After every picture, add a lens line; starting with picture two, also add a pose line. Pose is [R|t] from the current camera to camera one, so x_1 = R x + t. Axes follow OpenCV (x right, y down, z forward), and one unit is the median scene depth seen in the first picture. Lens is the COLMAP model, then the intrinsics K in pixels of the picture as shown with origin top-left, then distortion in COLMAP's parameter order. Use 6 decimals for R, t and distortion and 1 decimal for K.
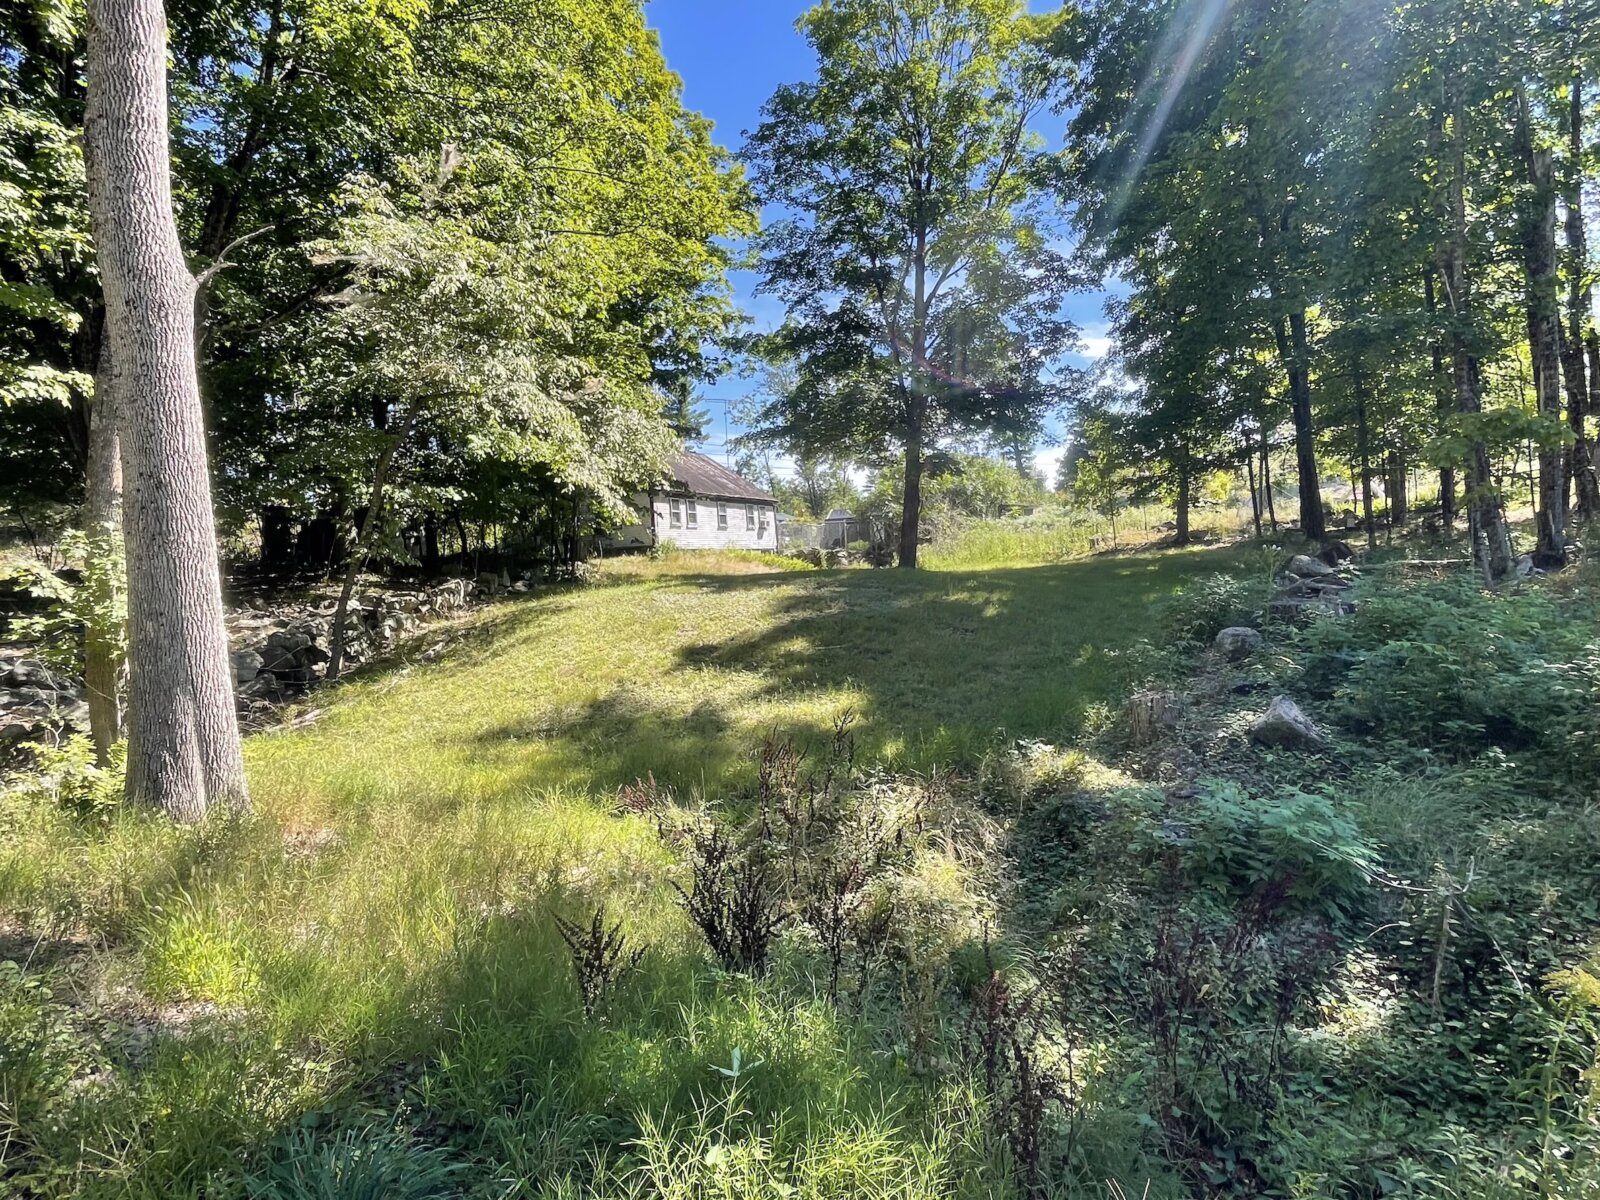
lens RADIAL K [[874.7, 0, 800.0], [0, 874.7, 600.0], [0, 0, 1]] dist [-0.000936, -0.000036]
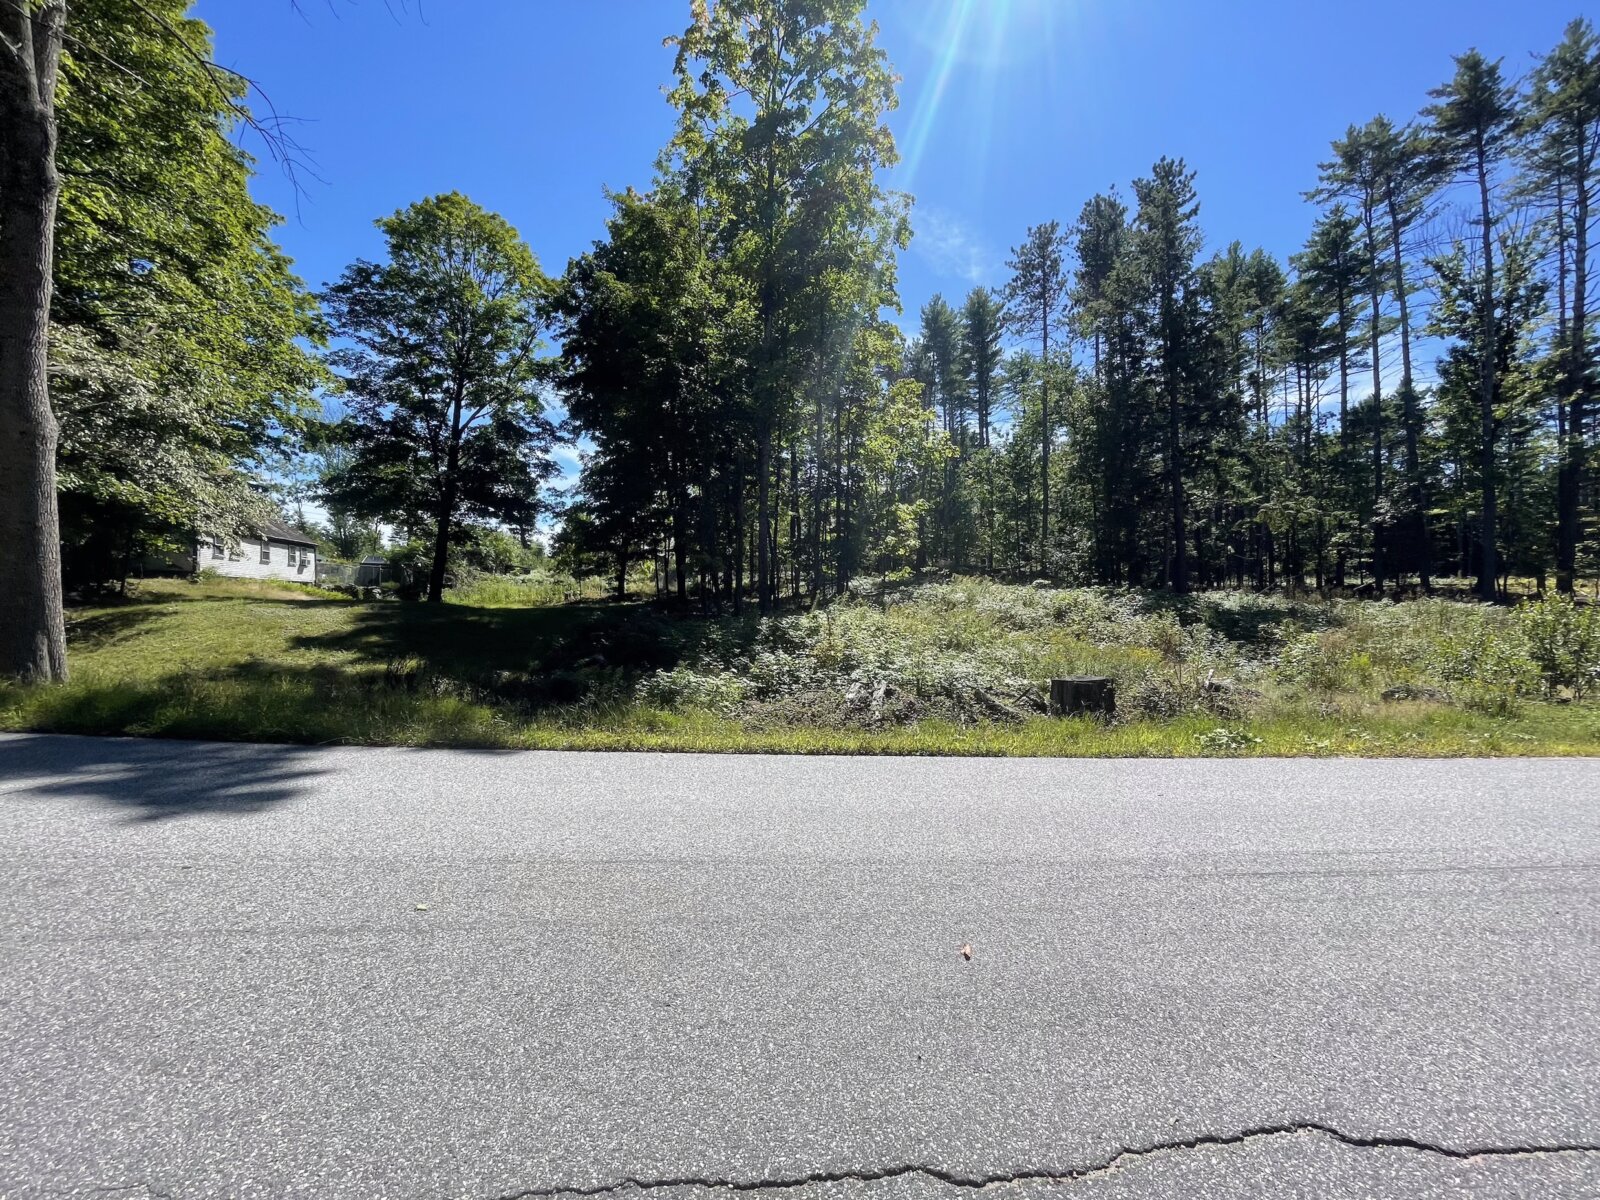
lens RADIAL K [[648.5, 0, 800.0], [0, 648.5, 600.0], [0, 0, 1]] dist [-0.002538, -0.000401]
pose [[0.794428, 0.068887, 0.603439, -0.044255], [-0.031851, 0.996905, -0.071871, 0.015606], [-0.606522, 0.037876, 0.794164, -0.228054]]
